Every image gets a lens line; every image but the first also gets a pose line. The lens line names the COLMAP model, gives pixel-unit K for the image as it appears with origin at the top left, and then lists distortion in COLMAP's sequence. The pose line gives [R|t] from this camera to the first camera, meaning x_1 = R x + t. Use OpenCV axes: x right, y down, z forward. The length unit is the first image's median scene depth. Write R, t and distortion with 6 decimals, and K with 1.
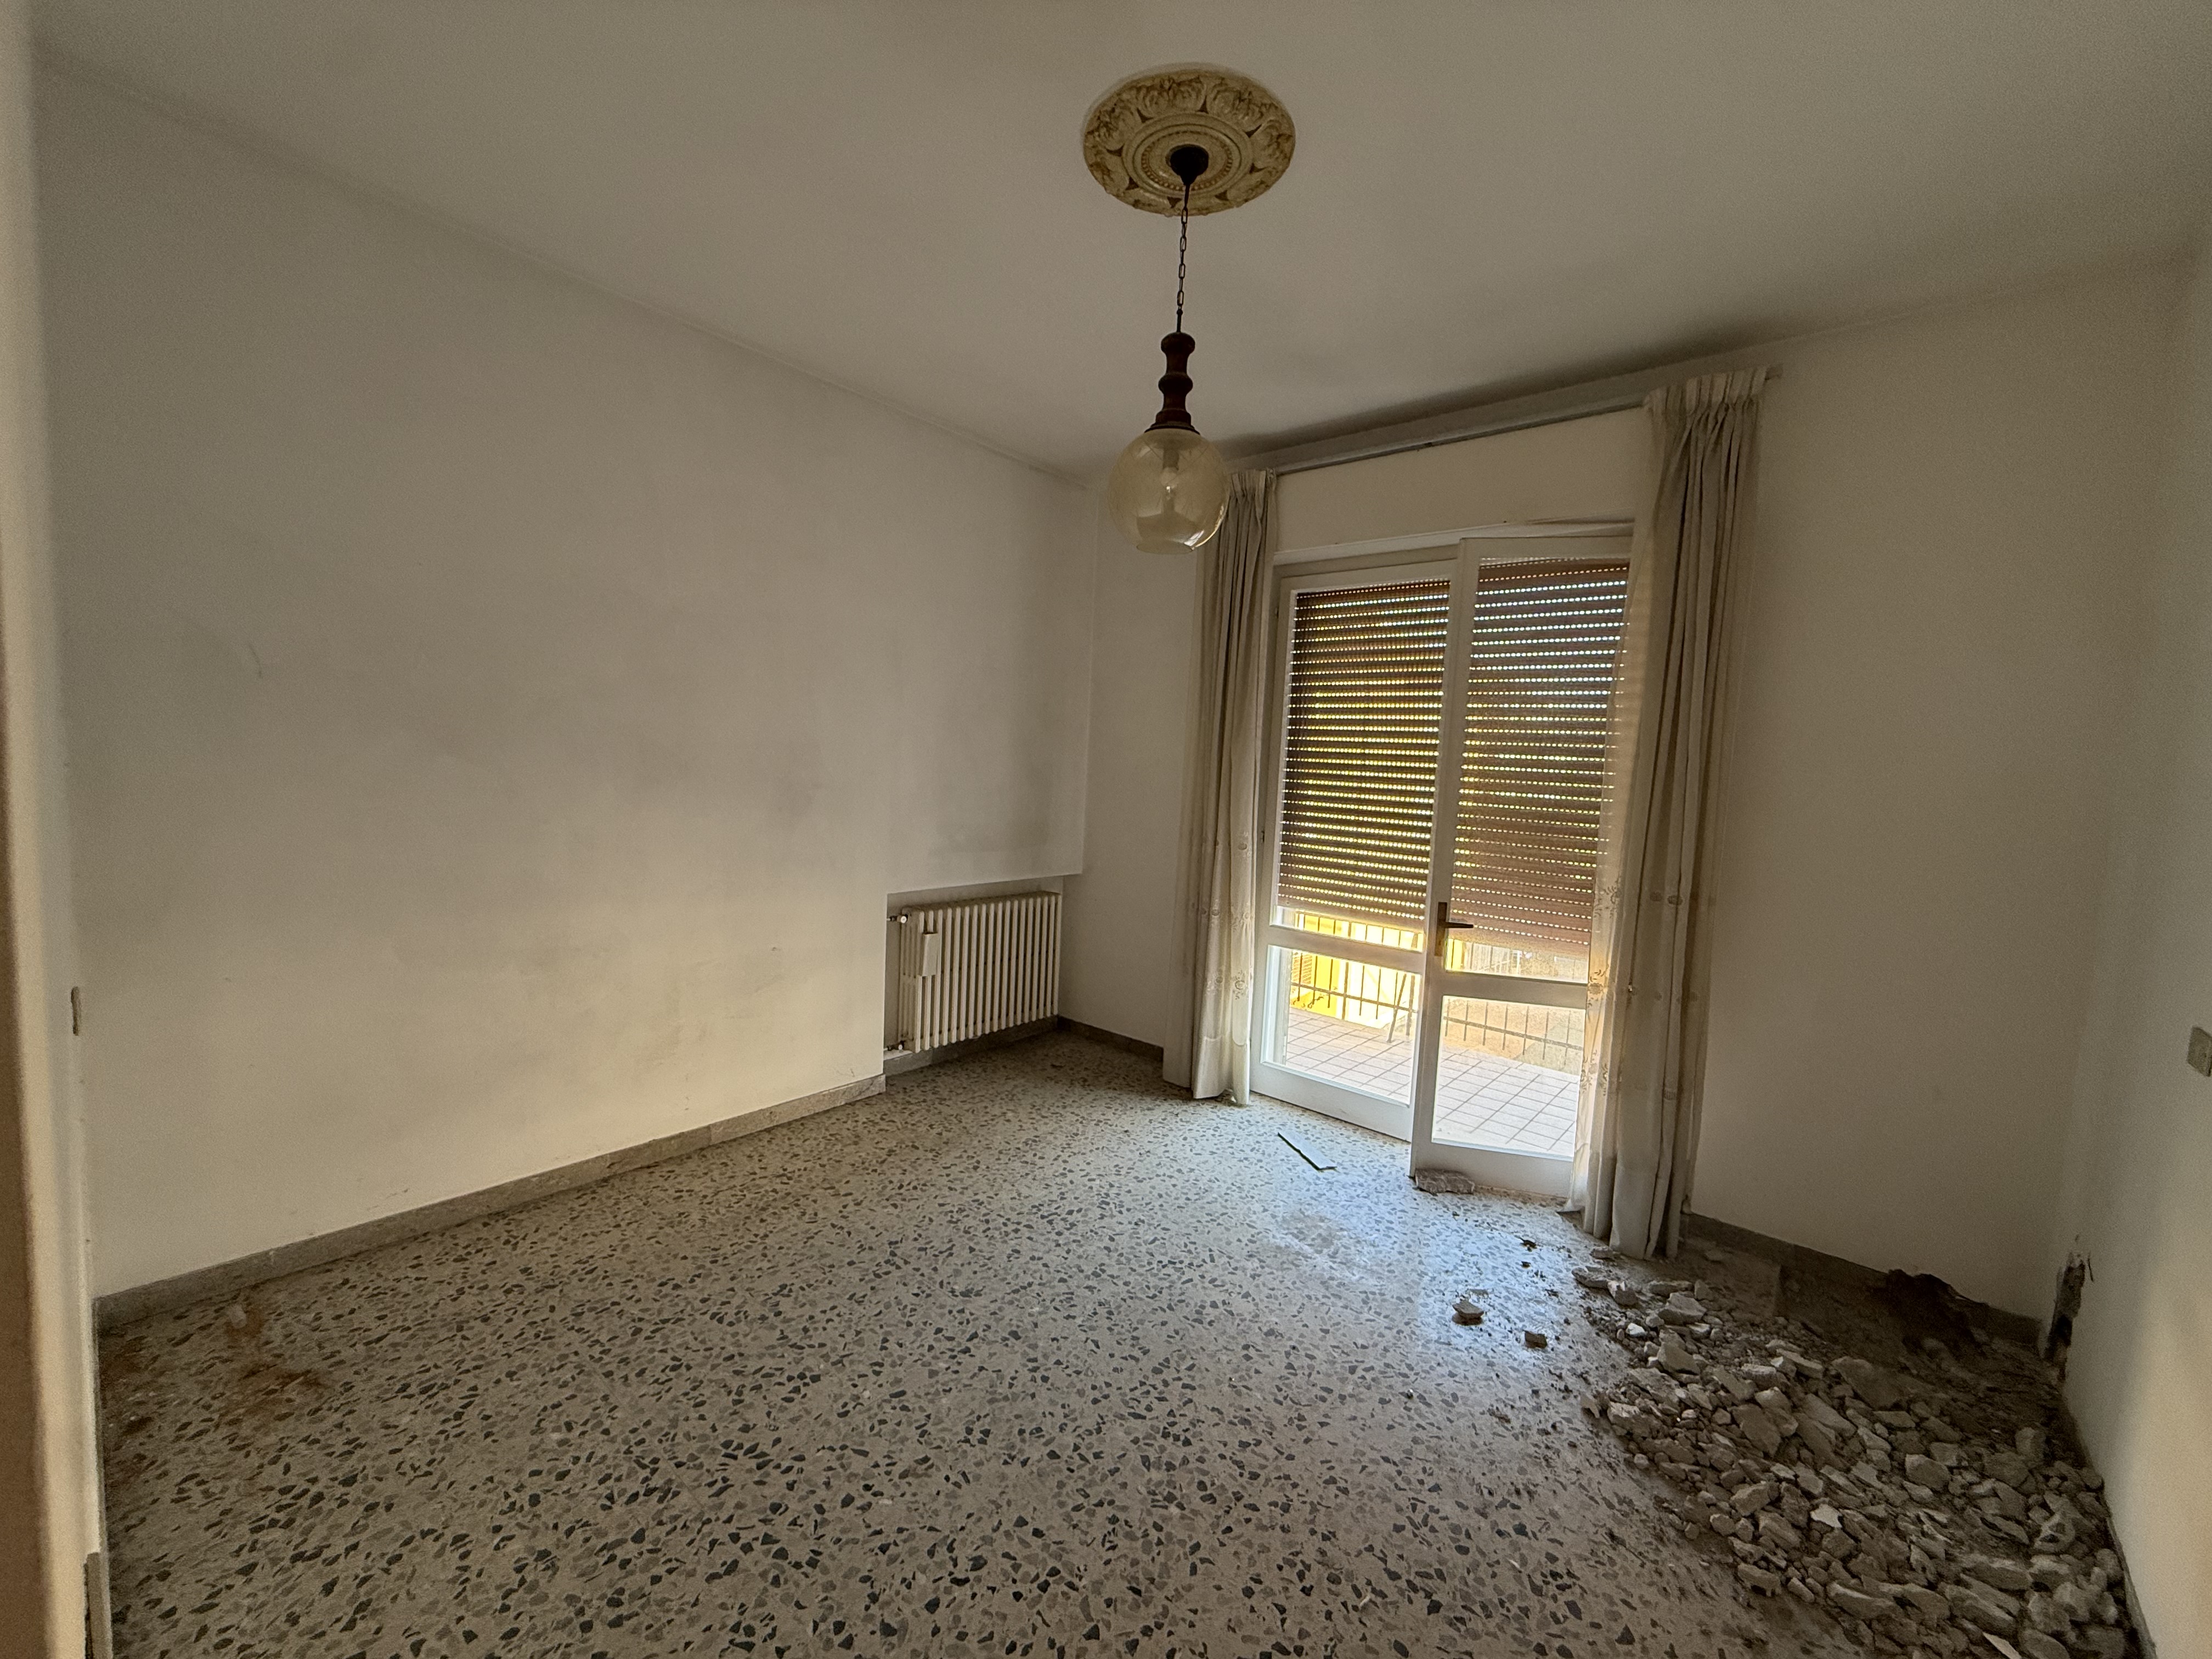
lens RADIAL K [[884.6, 0, 1106.4], [0, 884.6, 829.2], [0, 0, 1]] dist [0.000489, -0.000186]
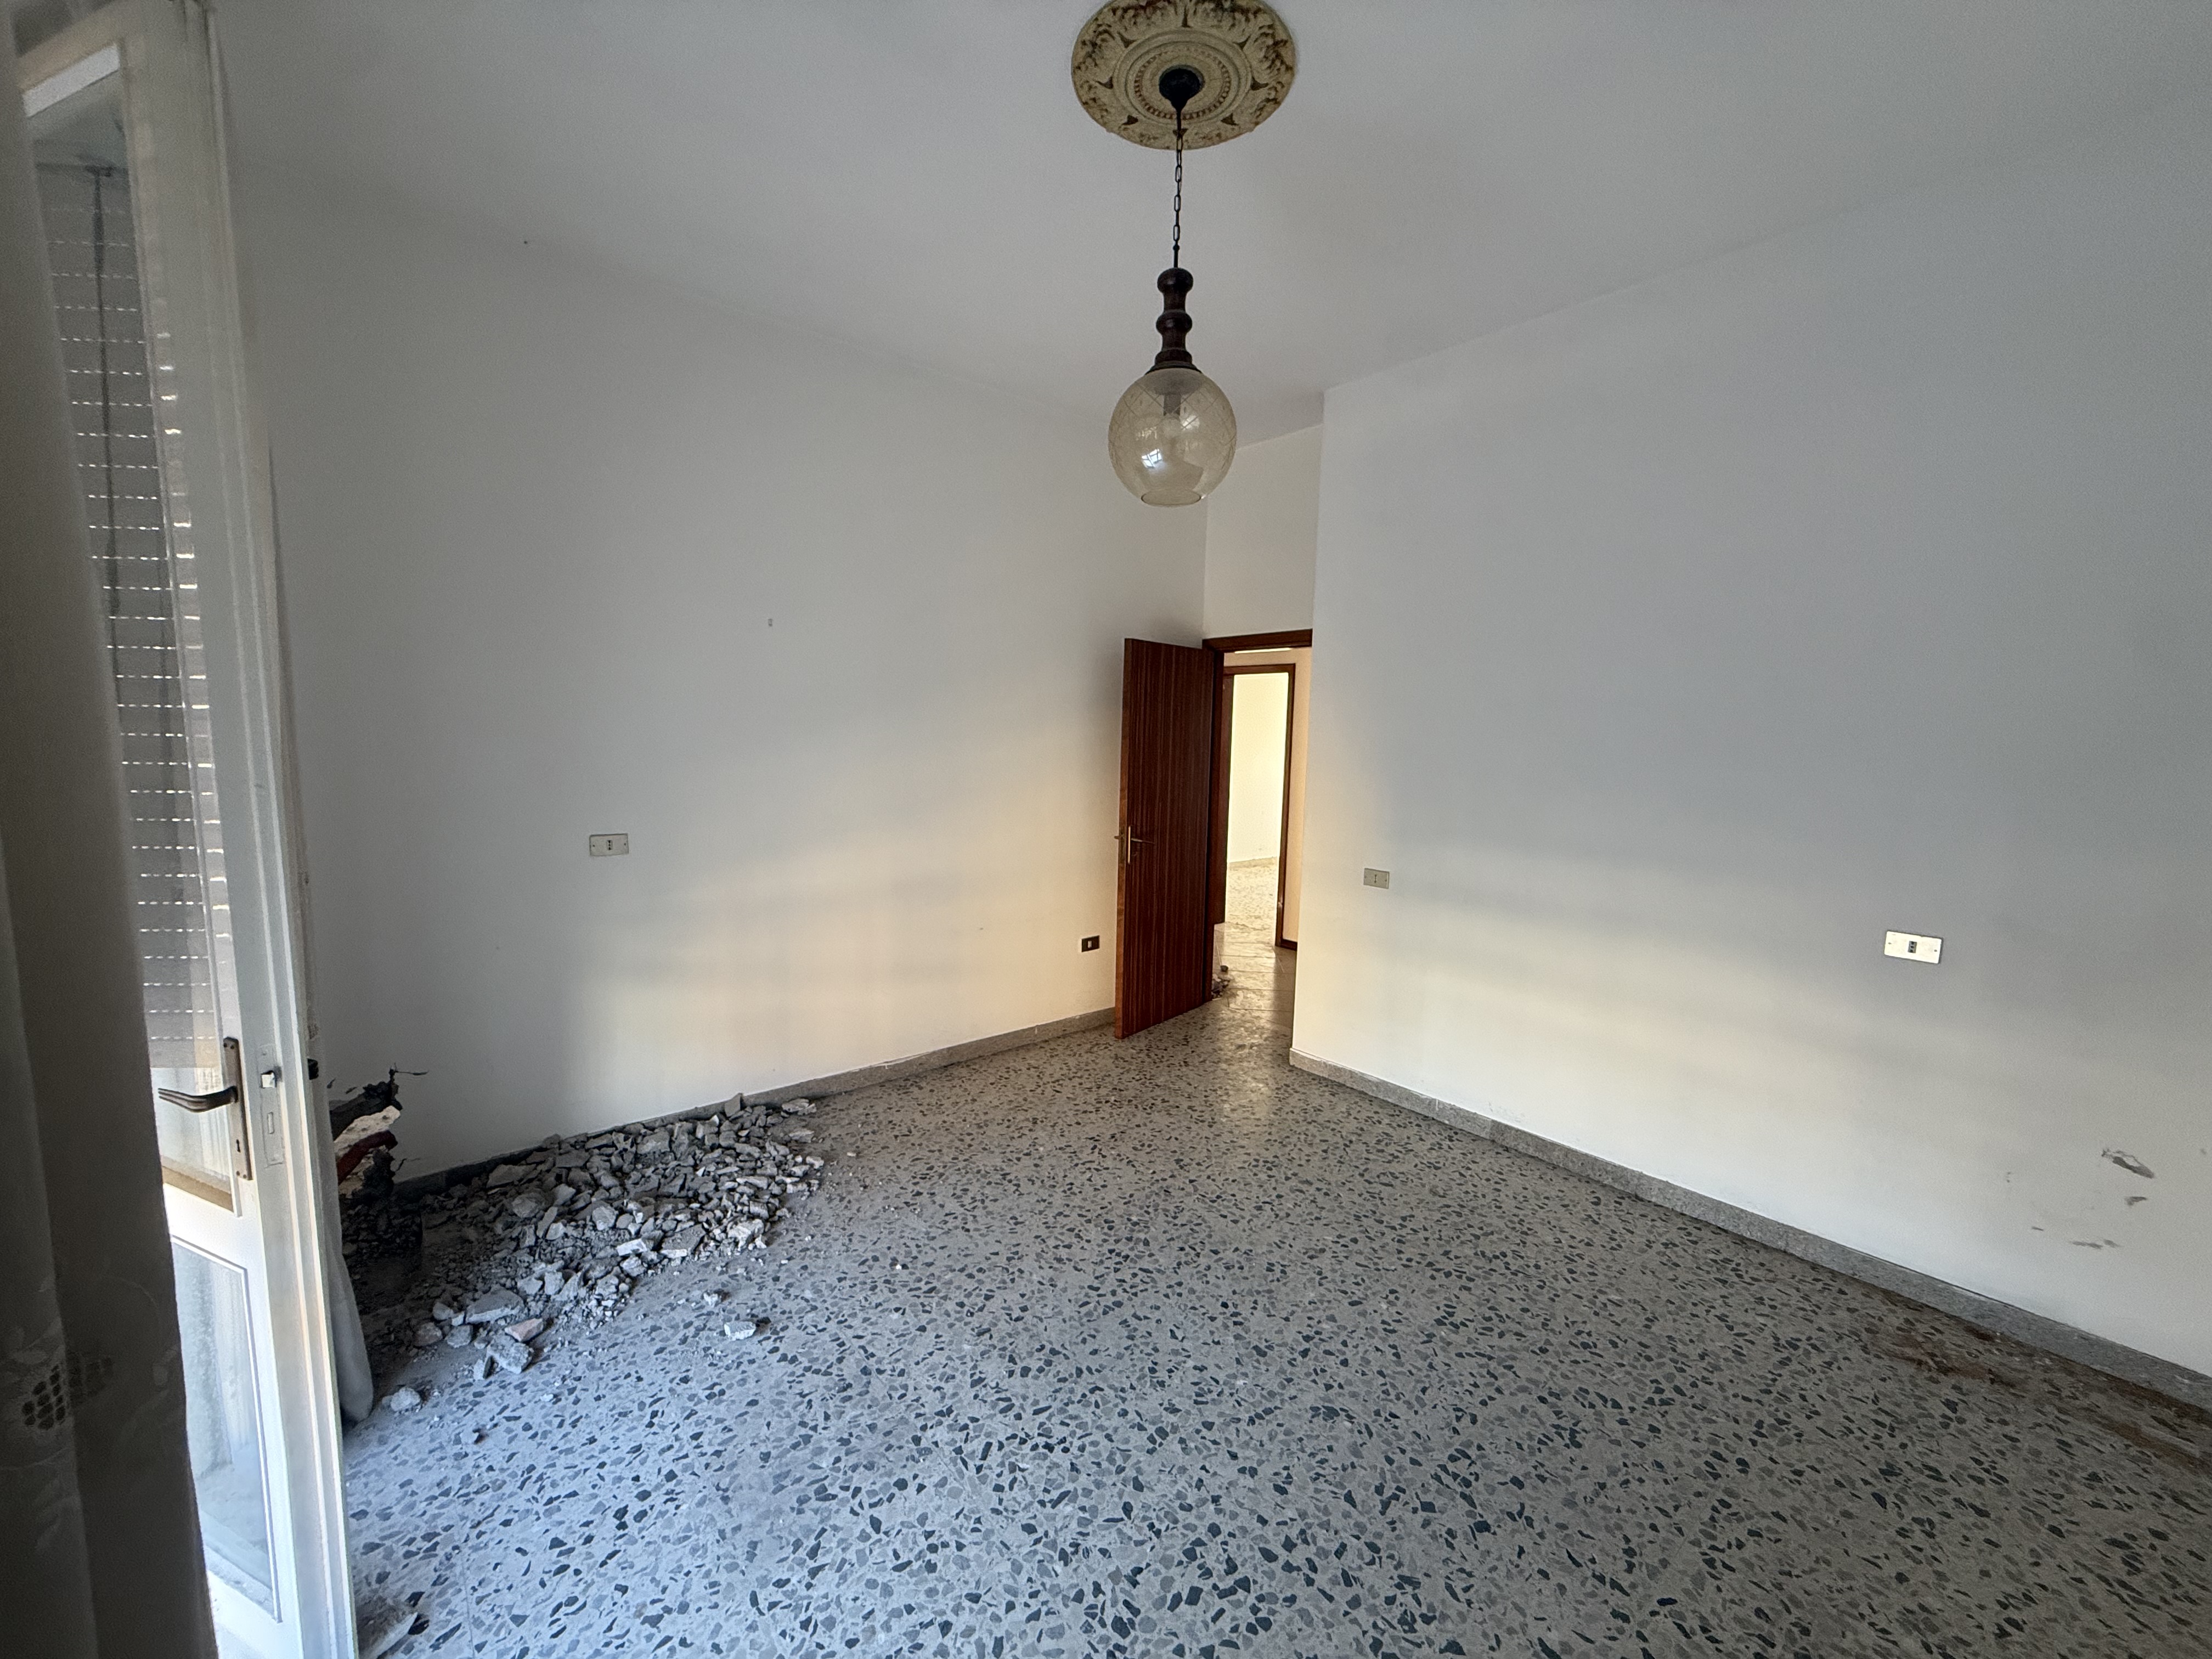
lens RADIAL K [[884.6, 0, 1105.7], [0, 884.6, 832.5], [0, 0, 1]] dist [0.000489, -0.000186]
pose [[-0.984378, -0.087095, 0.153017, -0.040309], [-0.055435, 0.978195, 0.200154, -0.145992], [-0.167113, 0.188544, -0.967742, 1.910274]]
